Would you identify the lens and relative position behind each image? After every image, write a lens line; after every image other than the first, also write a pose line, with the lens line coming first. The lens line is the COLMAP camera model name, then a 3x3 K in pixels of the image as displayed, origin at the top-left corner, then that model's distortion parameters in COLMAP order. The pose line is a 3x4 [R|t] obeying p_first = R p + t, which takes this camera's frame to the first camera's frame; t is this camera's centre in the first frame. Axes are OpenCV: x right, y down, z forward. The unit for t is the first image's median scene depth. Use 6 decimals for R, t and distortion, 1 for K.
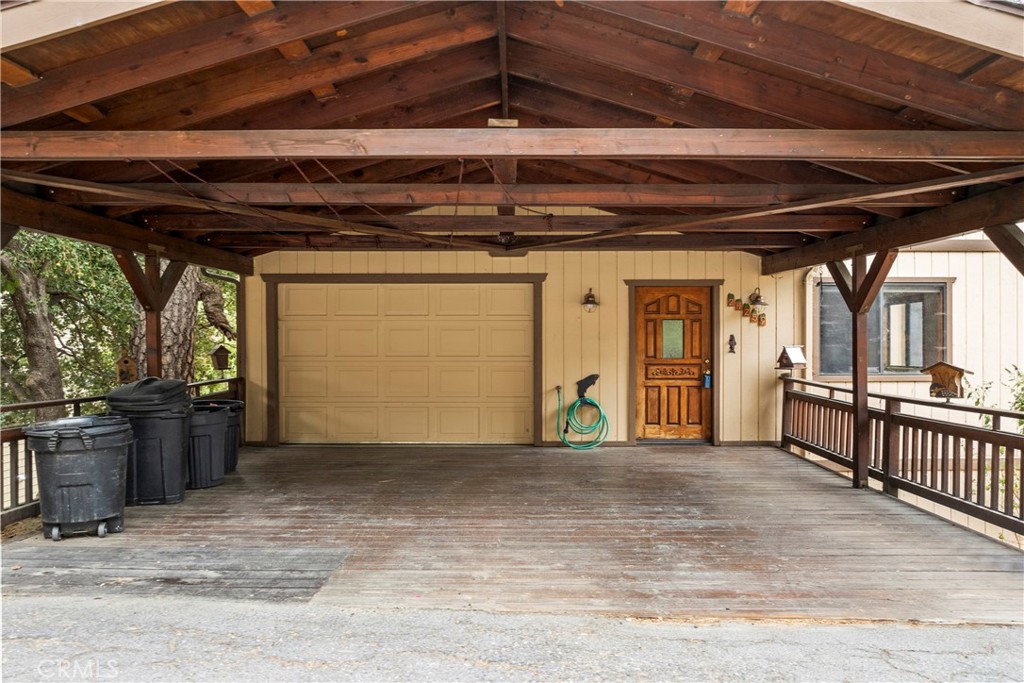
lens RADIAL K [[724.2, 0, 511.7], [0, 724.2, 340.7], [0, 0, 1]] dist [-0.034175, -0.004218]
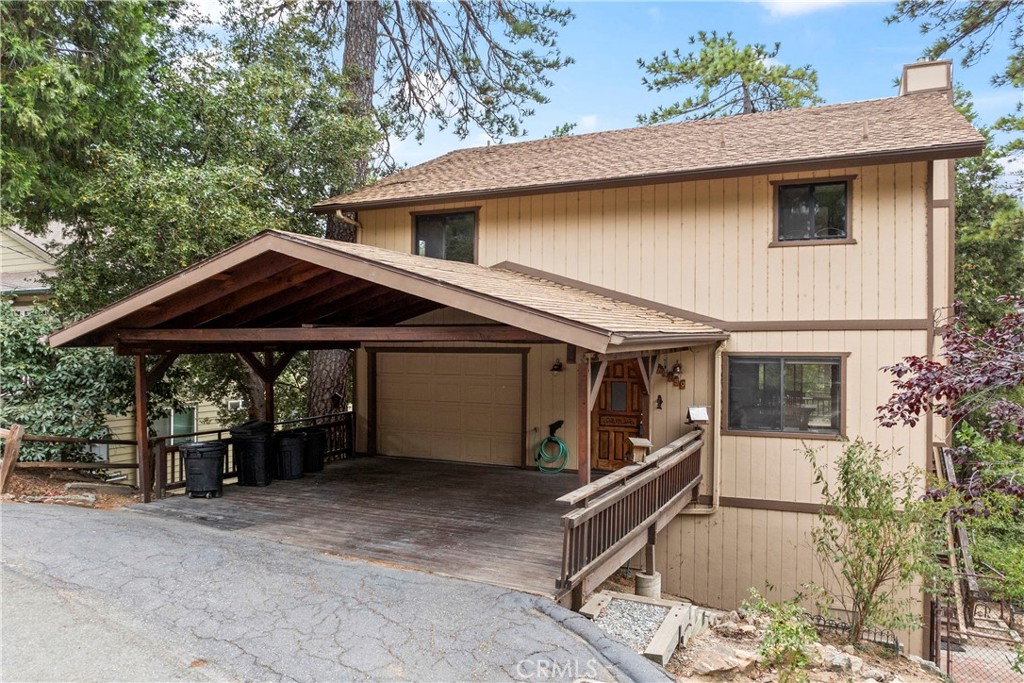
lens RADIAL K [[724.2, 0, 511.8], [0, 724.2, 341.8], [0, 0, 1]] dist [-0.034175, -0.004218]
pose [[0.907096, 0.001583, -0.420921, 0.621871], [-0.001269, 0.999999, 0.001026, -0.107529], [0.420922, -0.000397, 0.907097, -0.308680]]
